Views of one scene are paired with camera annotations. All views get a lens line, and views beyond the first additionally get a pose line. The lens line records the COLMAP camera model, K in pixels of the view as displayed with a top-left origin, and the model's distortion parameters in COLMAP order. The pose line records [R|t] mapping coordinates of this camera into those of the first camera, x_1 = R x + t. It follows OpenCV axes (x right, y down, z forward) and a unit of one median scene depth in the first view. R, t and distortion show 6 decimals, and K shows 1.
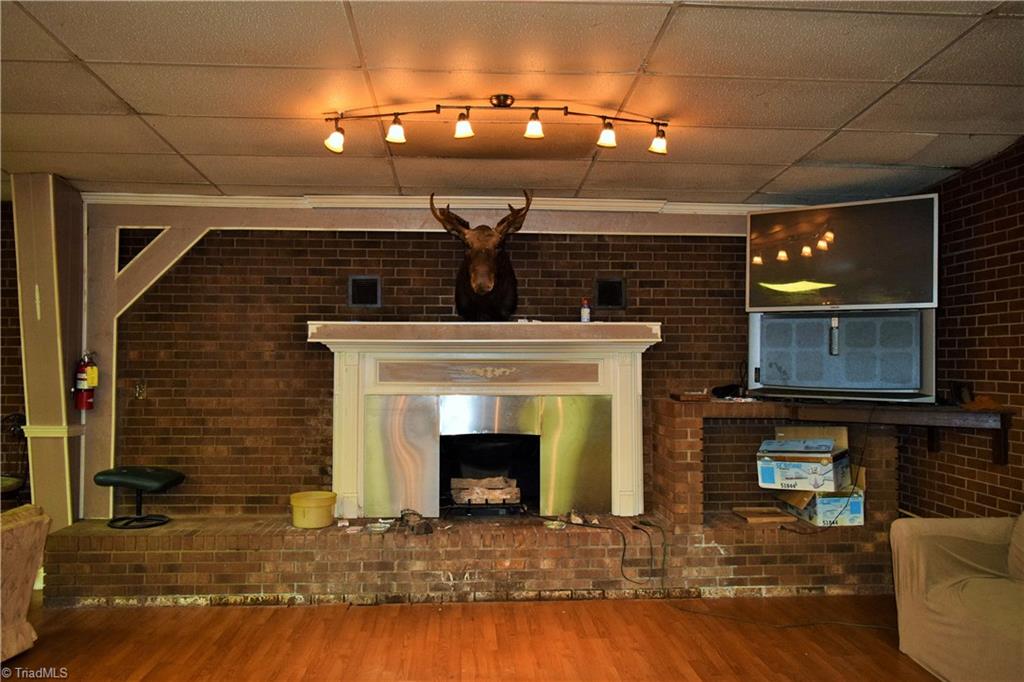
lens RADIAL K [[792.9, 0, 511.3], [0, 792.9, 339.4], [0, 0, 1]] dist [-0.021654, 0.011204]
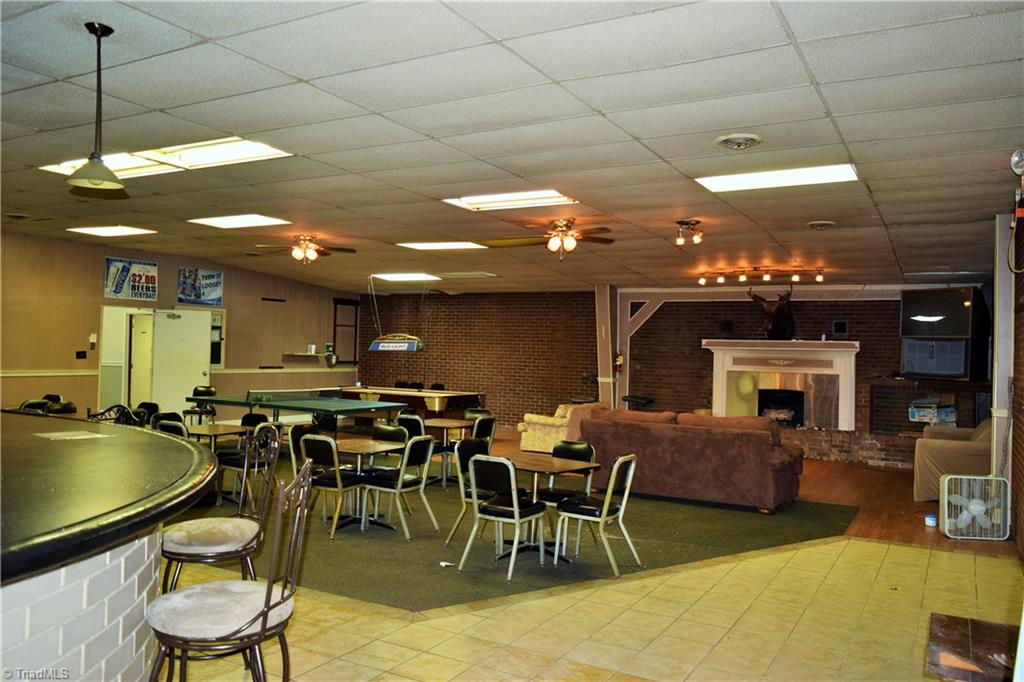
lens RADIAL K [[792.9, 0, 511.2], [0, 792.9, 338.5], [0, 0, 1]] dist [-0.021654, 0.011204]
pose [[0.837870, 0.010921, -0.545761, 0.574259], [-0.005799, 0.999922, 0.011106, -0.048531], [0.545839, -0.006141, 0.837867, -1.347293]]
